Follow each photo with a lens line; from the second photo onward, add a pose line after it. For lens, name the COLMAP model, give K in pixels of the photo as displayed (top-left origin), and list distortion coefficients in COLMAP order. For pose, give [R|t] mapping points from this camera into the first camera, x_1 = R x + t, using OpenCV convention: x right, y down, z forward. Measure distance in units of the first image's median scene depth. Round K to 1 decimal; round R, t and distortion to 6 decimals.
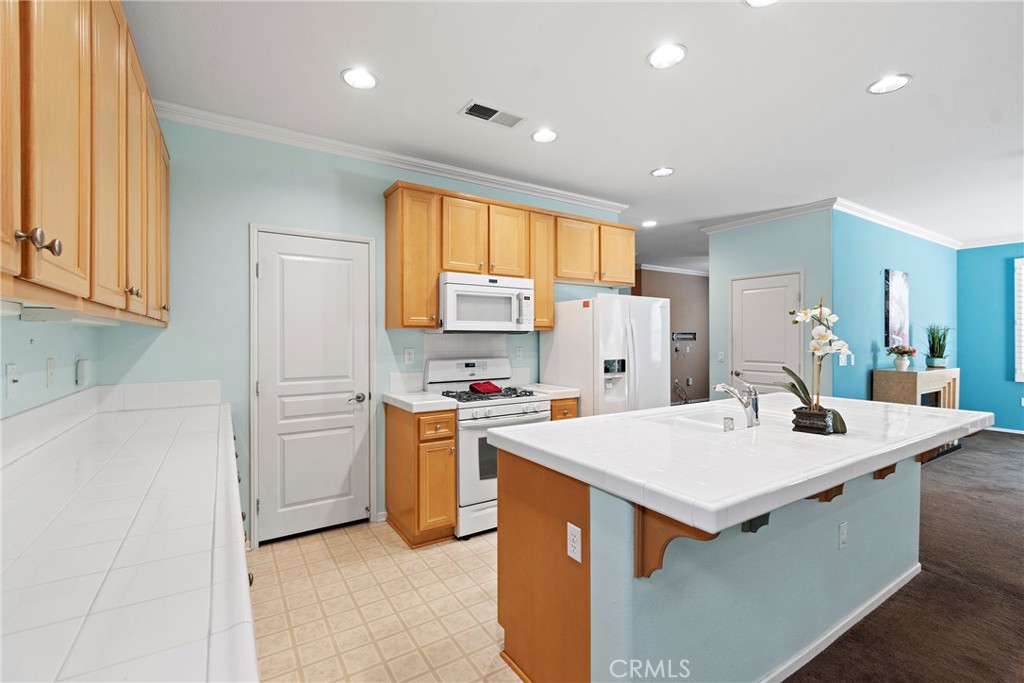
lens RADIAL K [[445.4, 0, 509.7], [0, 445.4, 340.9], [0, 0, 1]] dist [0.001747, -0.000667]
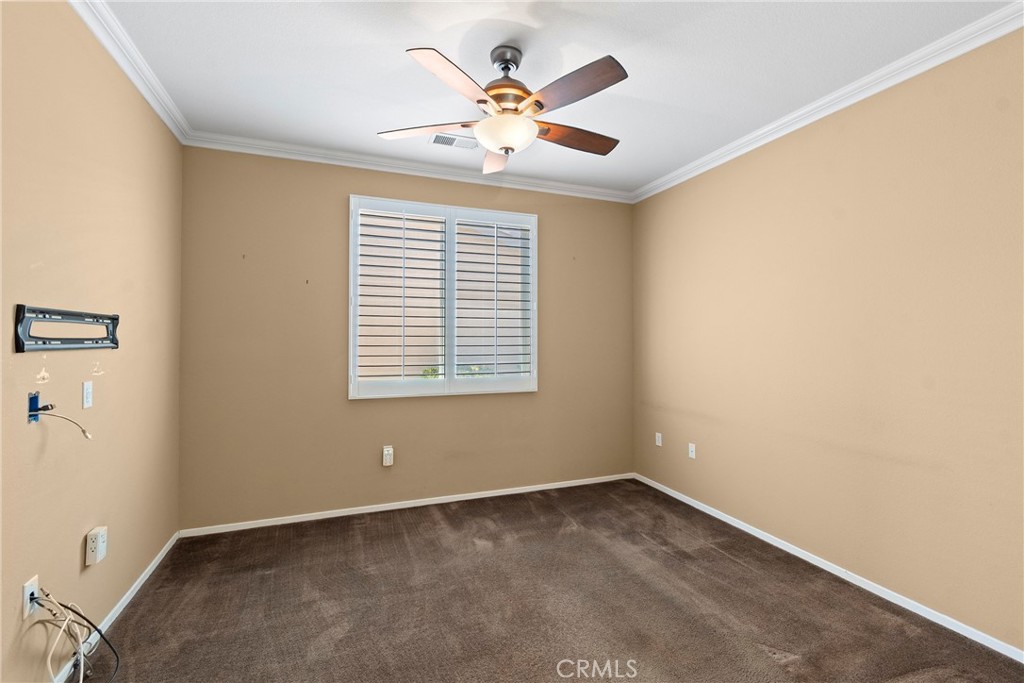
lens RADIAL K [[445.4, 0, 513.2], [0, 445.4, 335.3], [0, 0, 1]] dist [0.001747, -0.000667]
pose [[0.194224, 0.015167, 0.980840, 0.234786], [-0.004228, 0.999884, -0.014625, -0.005468], [-0.980948, -0.001307, 0.194266, 0.766972]]
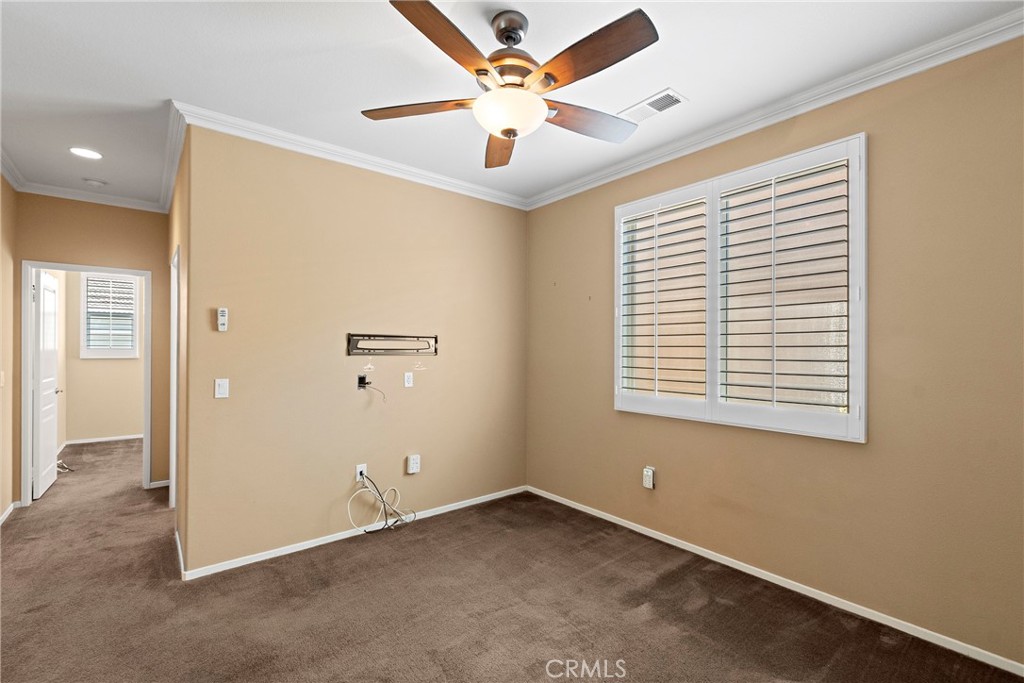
lens RADIAL K [[445.4, 0, 517.7], [0, 445.4, 347.5], [0, 0, 1]] dist [0.001747, -0.000667]
pose [[0.990187, 0.009255, 0.139439, 0.438221], [-0.009411, 0.999956, 0.000463, -0.008435], [-0.139429, -0.001771, 0.990231, 0.613936]]
